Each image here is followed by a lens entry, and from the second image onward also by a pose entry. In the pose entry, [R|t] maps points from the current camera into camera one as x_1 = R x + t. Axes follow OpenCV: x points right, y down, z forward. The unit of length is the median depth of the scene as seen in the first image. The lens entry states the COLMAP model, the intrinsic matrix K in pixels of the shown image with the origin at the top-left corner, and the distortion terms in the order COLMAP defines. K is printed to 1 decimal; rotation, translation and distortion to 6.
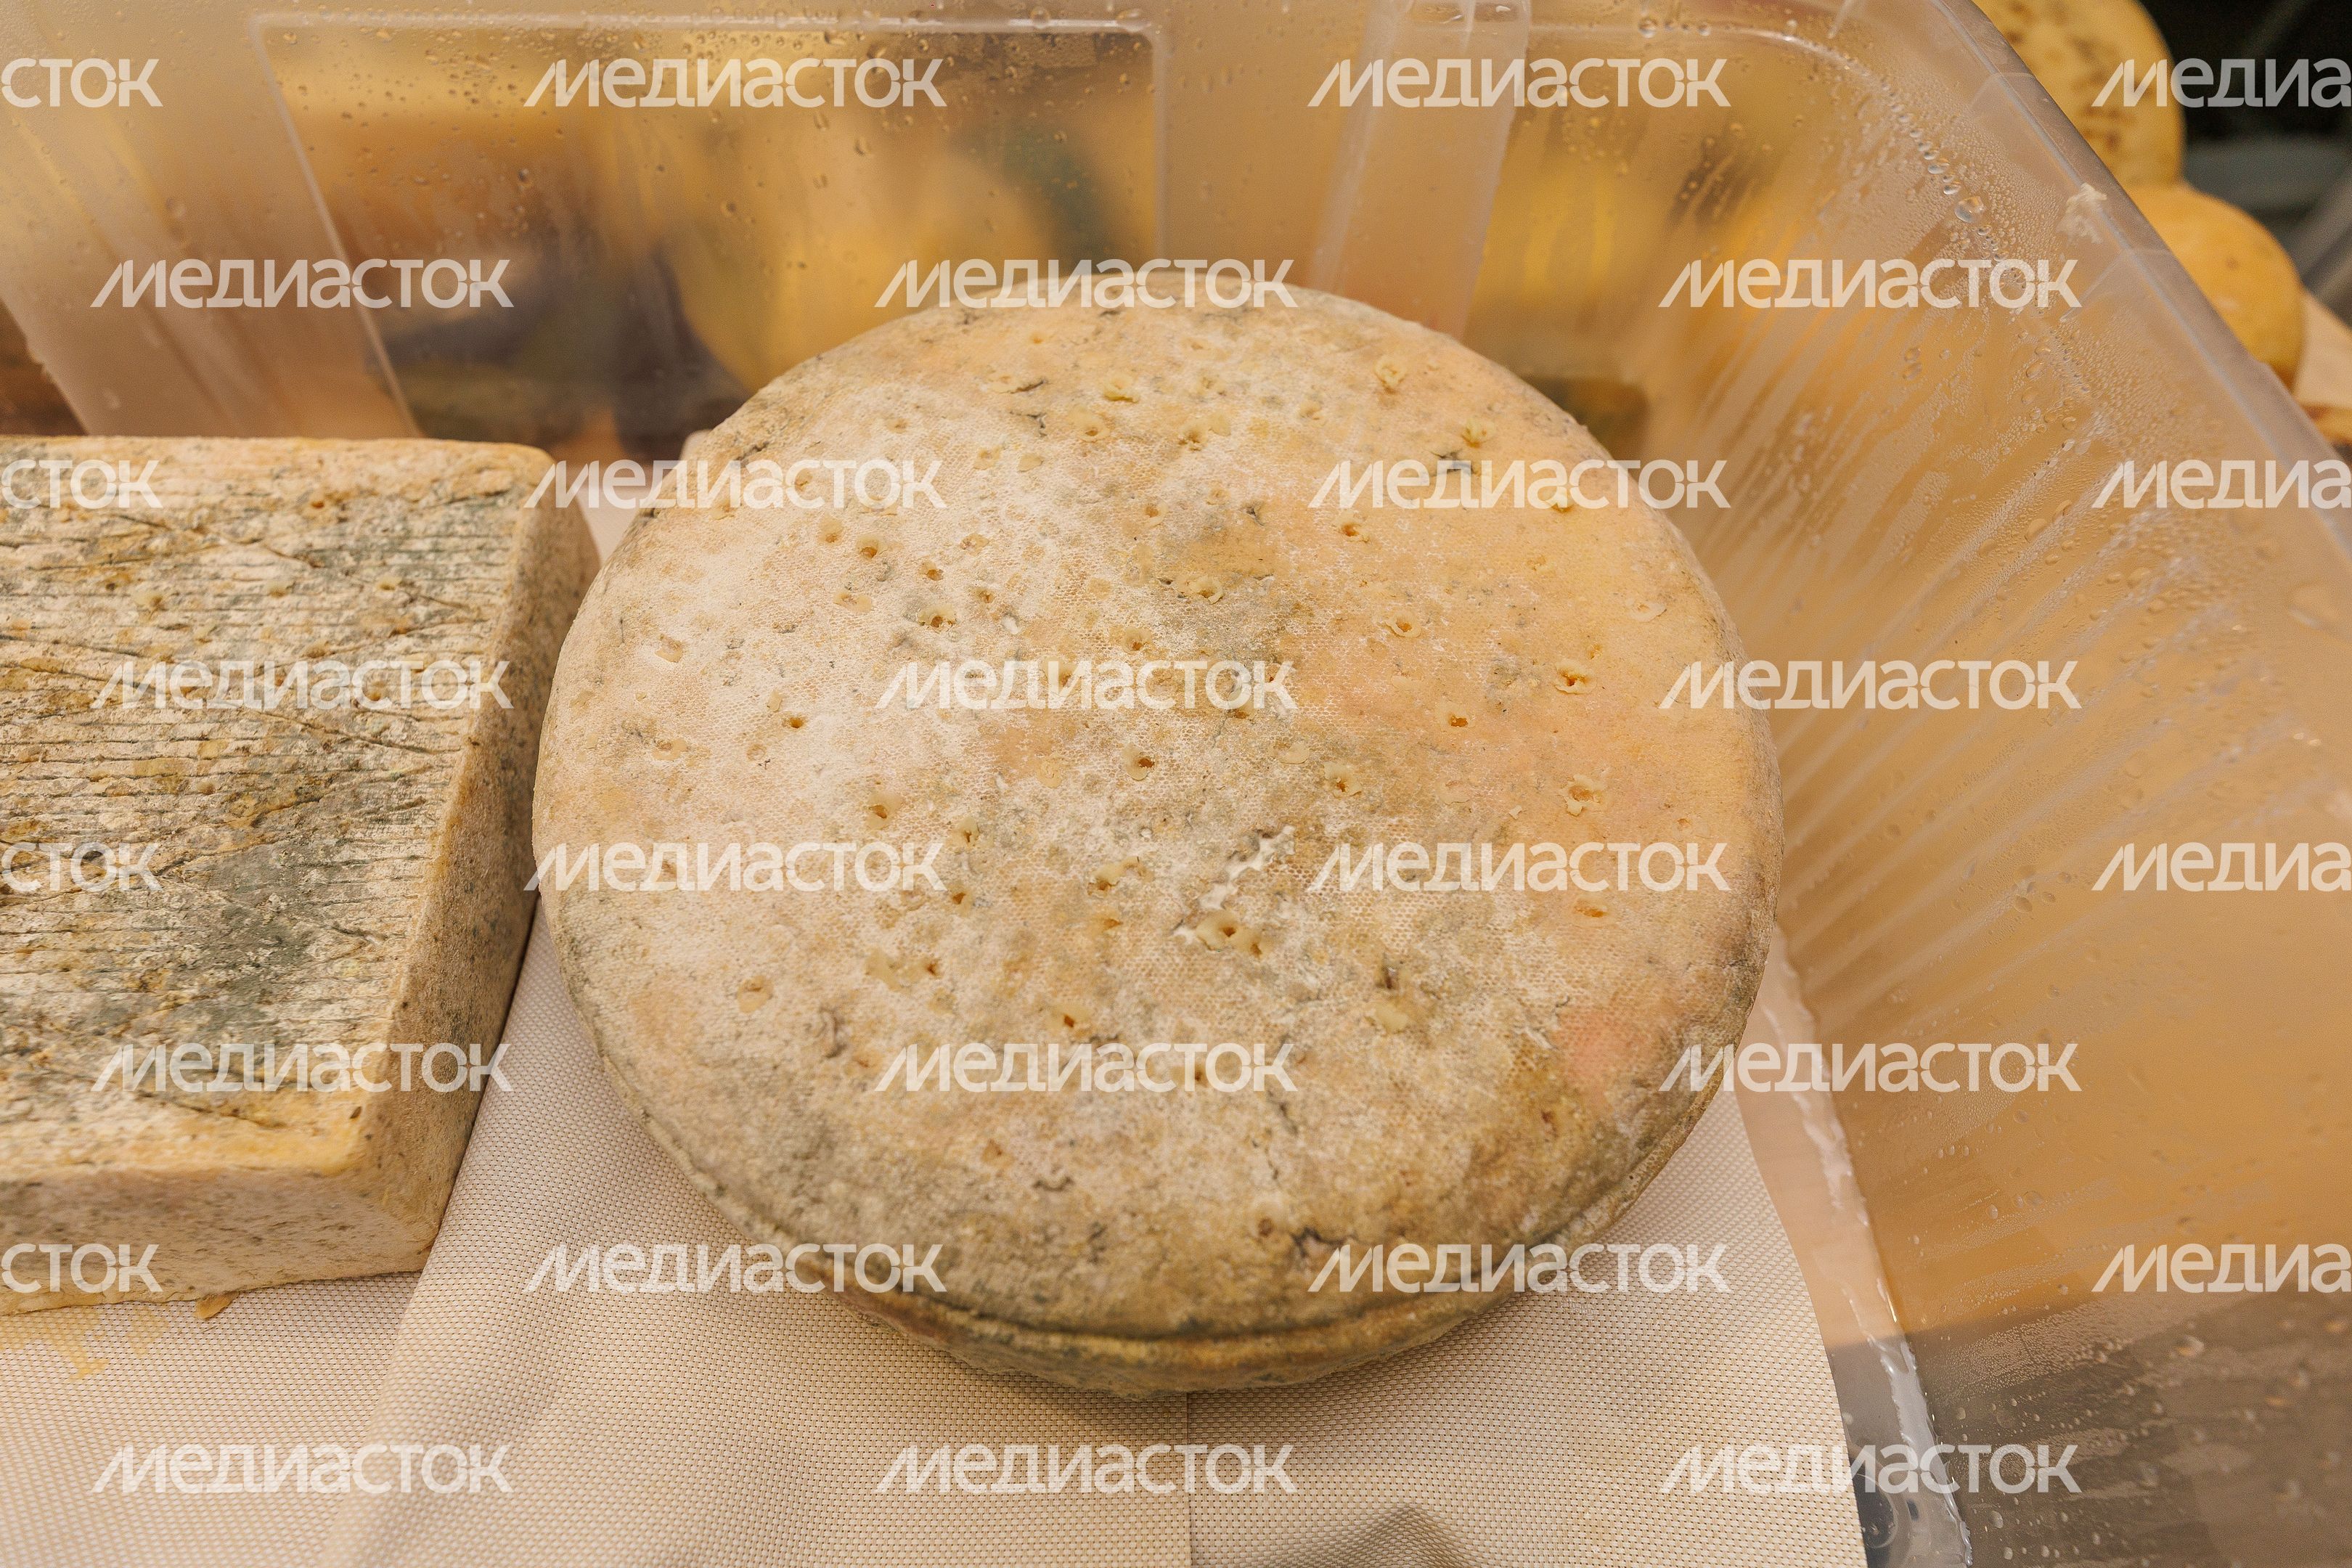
lens RADIAL K [[1337.7, 0, 1176.7], [0, 1337.7, 787.1], [0, 0, 1]] dist [0.002396, 0.001055]
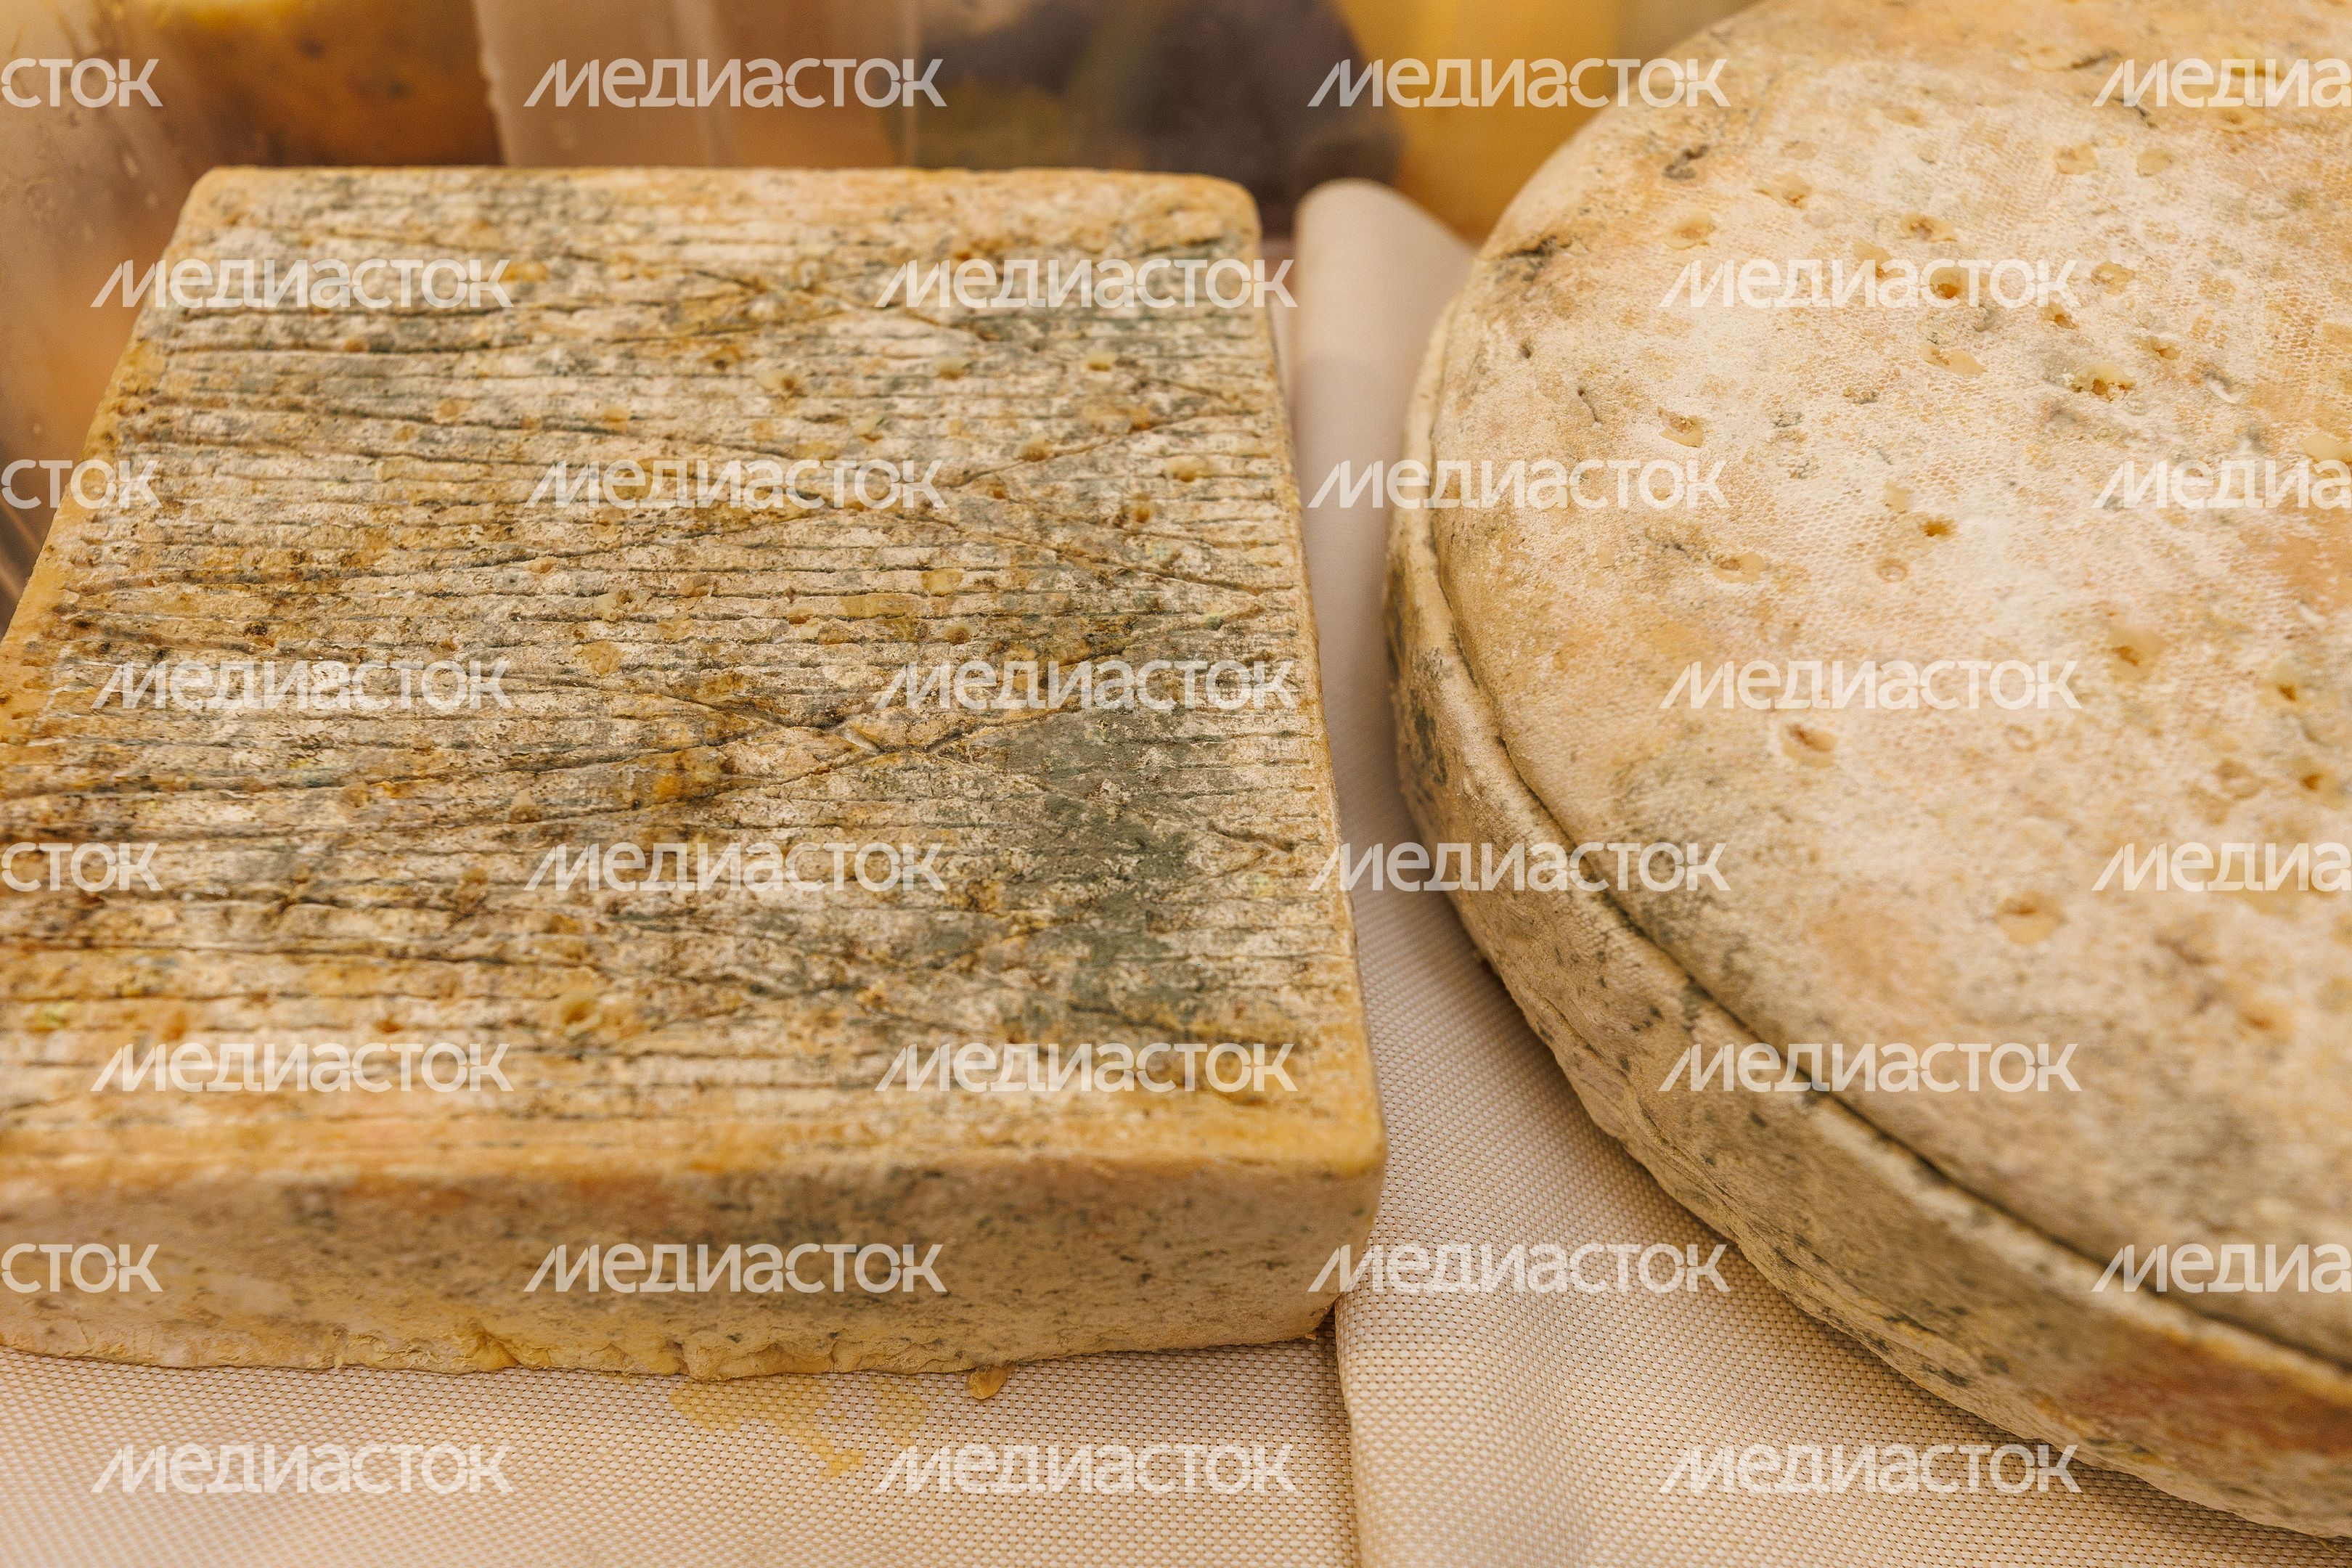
lens RADIAL K [[1851.6, 0, 1175.5], [0, 1851.6, 781.6], [0, 0, 1]] dist [0.004036, 0.004964]
pose [[0.997256, 0.016500, -0.072166, -0.541333], [-0.017376, 0.999783, -0.011518, 0.086067], [0.071960, 0.012741, 0.997326, 0.054870]]
